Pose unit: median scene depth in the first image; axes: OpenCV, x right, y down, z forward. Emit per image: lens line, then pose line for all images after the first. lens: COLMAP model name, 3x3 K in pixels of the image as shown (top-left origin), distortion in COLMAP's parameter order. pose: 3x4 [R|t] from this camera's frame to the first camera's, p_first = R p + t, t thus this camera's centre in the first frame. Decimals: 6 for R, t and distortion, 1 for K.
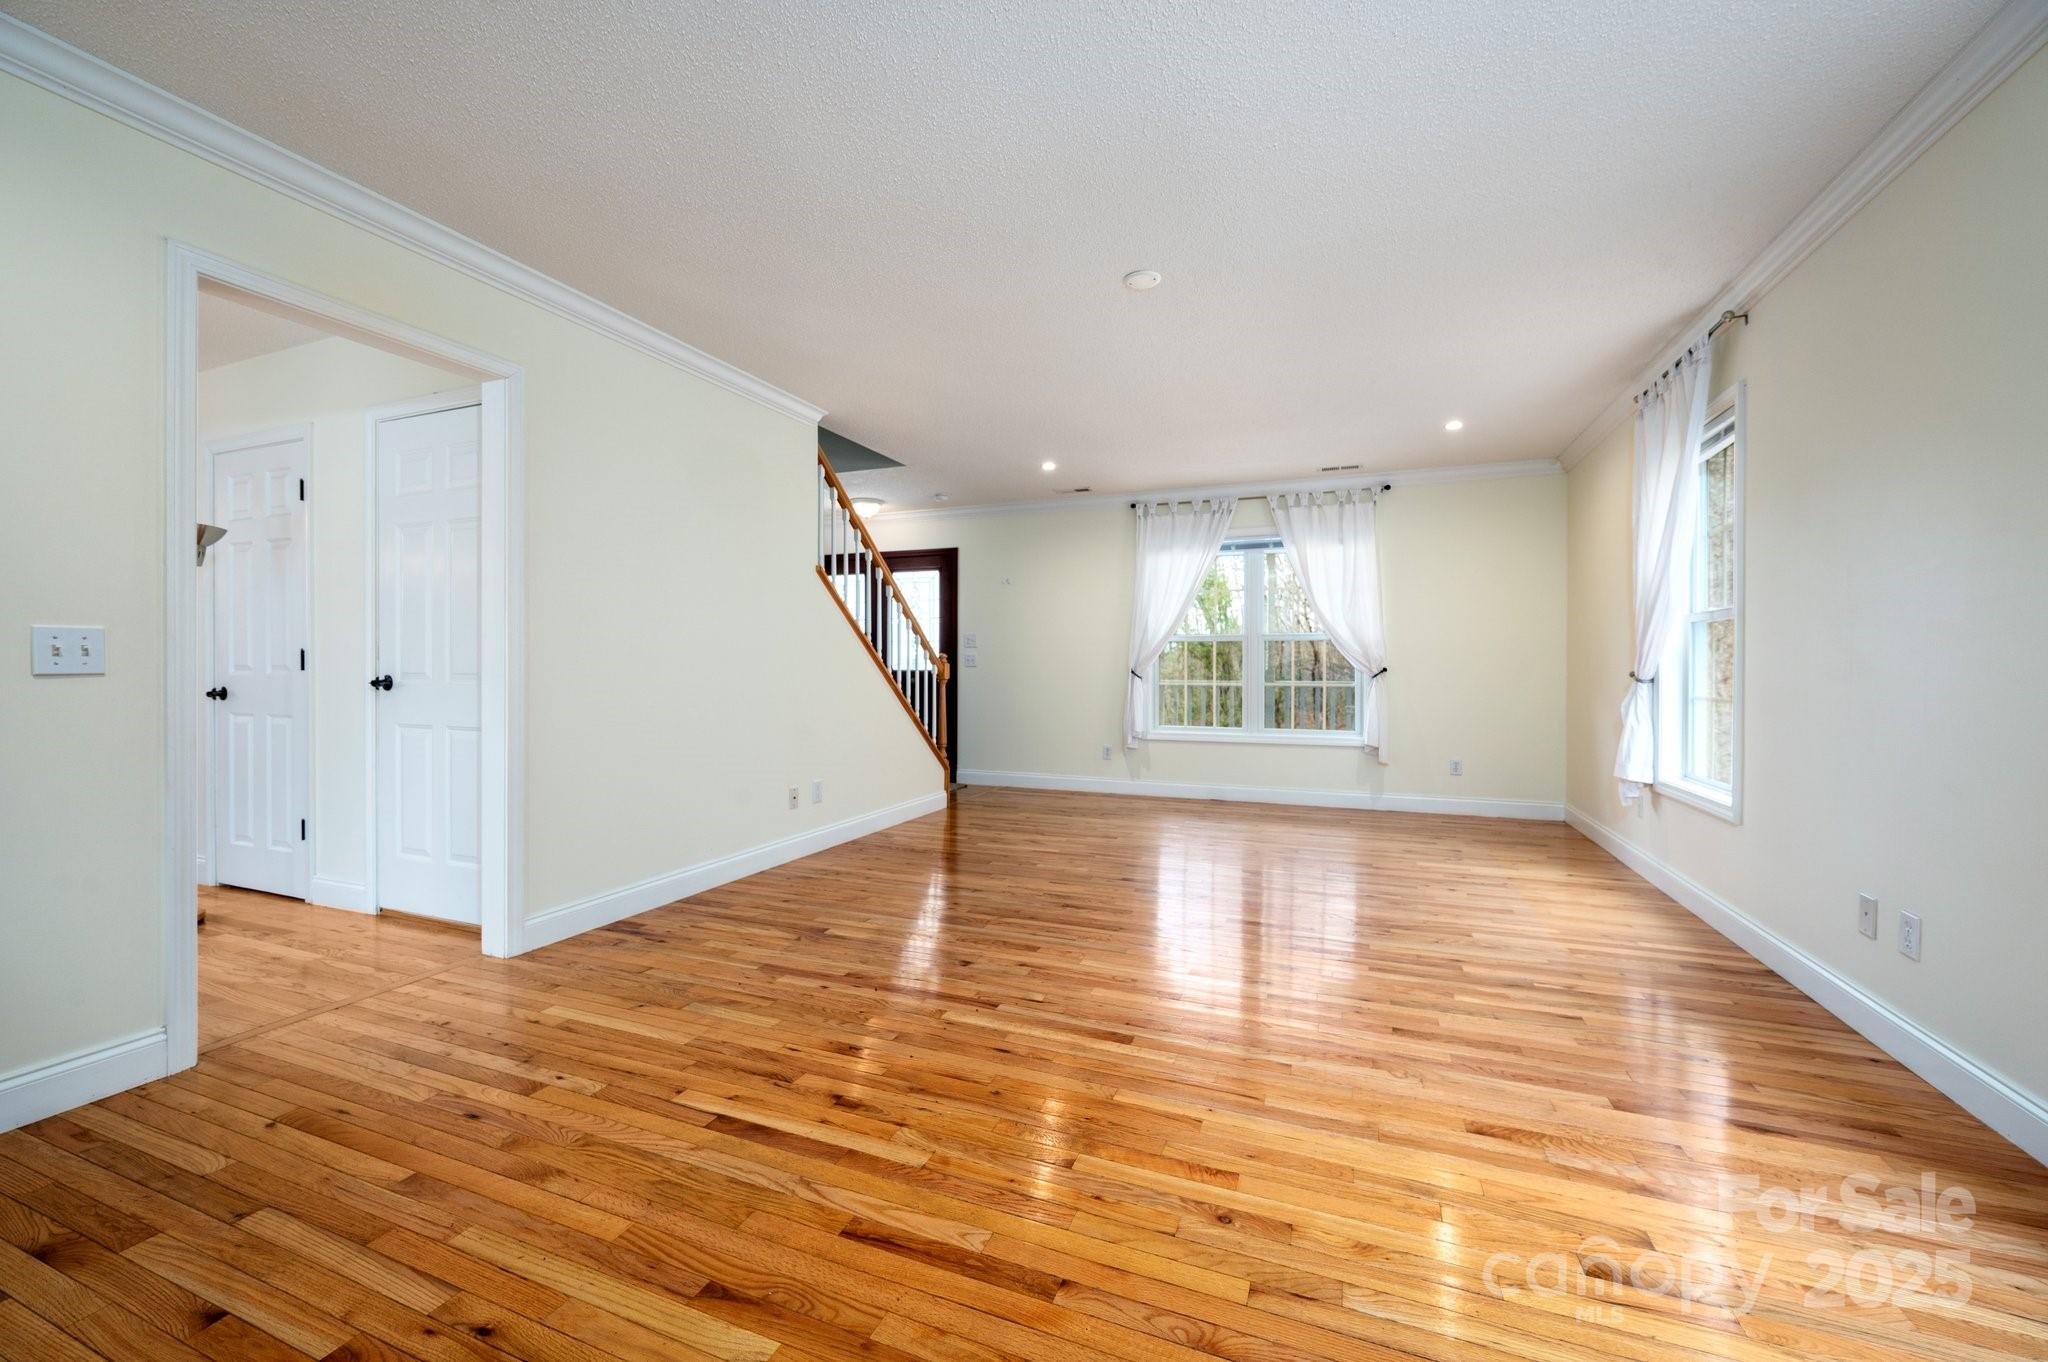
lens RADIAL K [[817.3, 0, 1024.7], [0, 817.3, 675.4], [0, 0, 1]] dist [-0.001323, -0.000110]
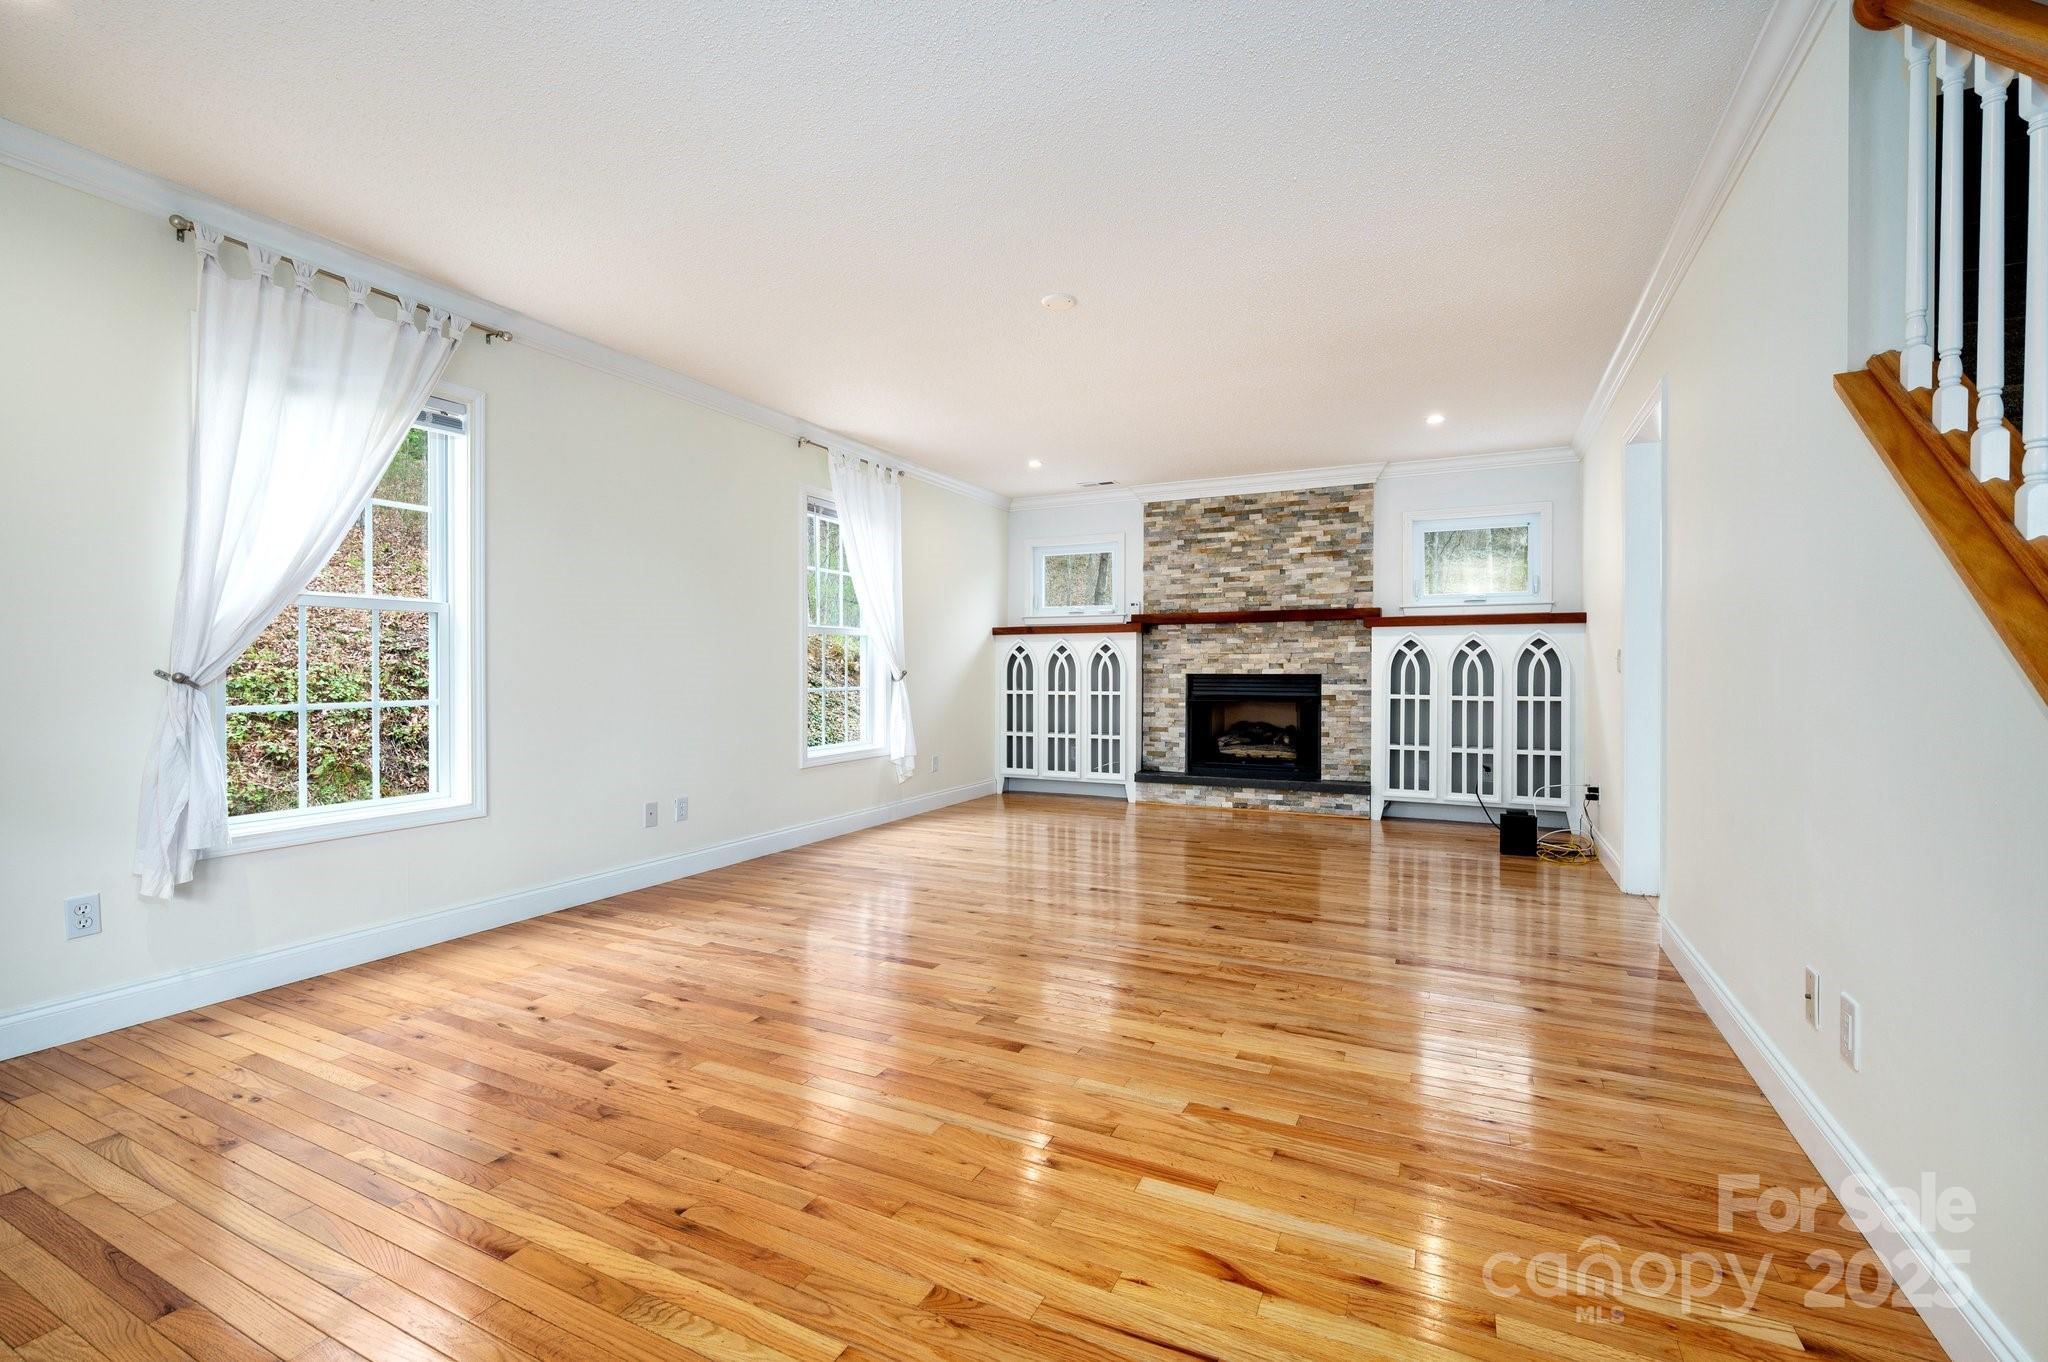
lens RADIAL K [[885.4, 0, 1011.8], [0, 885.4, 677.7], [0, 0, 1]] dist [0.000267, 0.000065]
pose [[-0.995252, -0.000258, 0.097327, 0.081422], [0.001142, 0.999897, 0.014323, -0.013890], [-0.097320, 0.014366, -0.995149, 1.969107]]
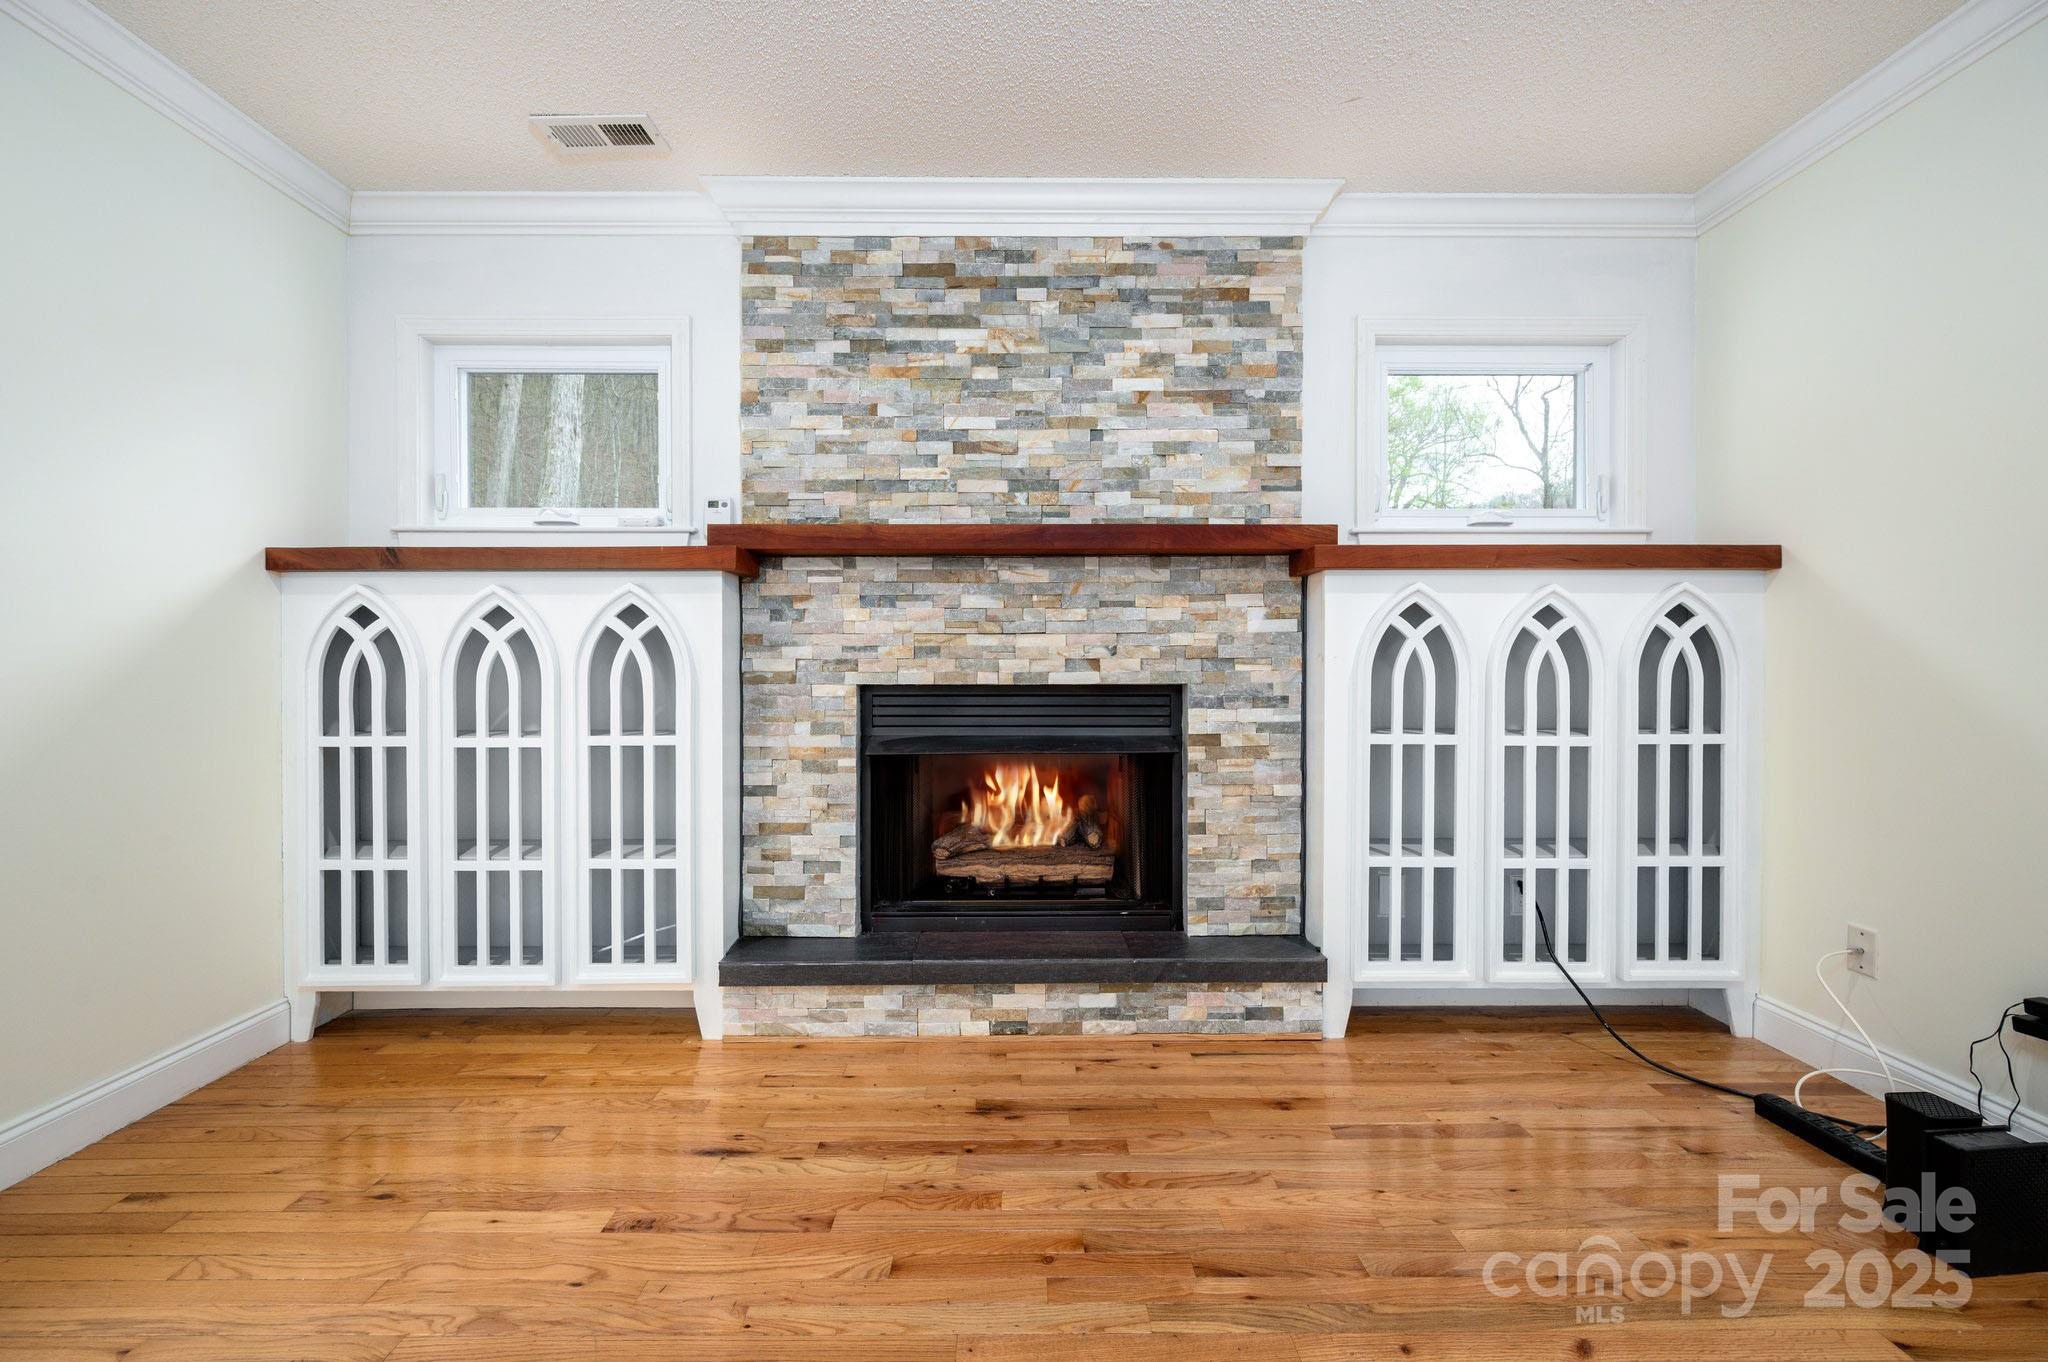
lens RADIAL K [[817.3, 0, 1014.8], [0, 817.3, 666.3], [0, 0, 1]] dist [-0.001323, -0.000110]
pose [[-0.927194, 0.004763, -0.374551, 0.023072], [-0.000346, 0.999908, 0.013572, -0.019613], [0.374581, 0.012714, -0.927107, 0.607534]]
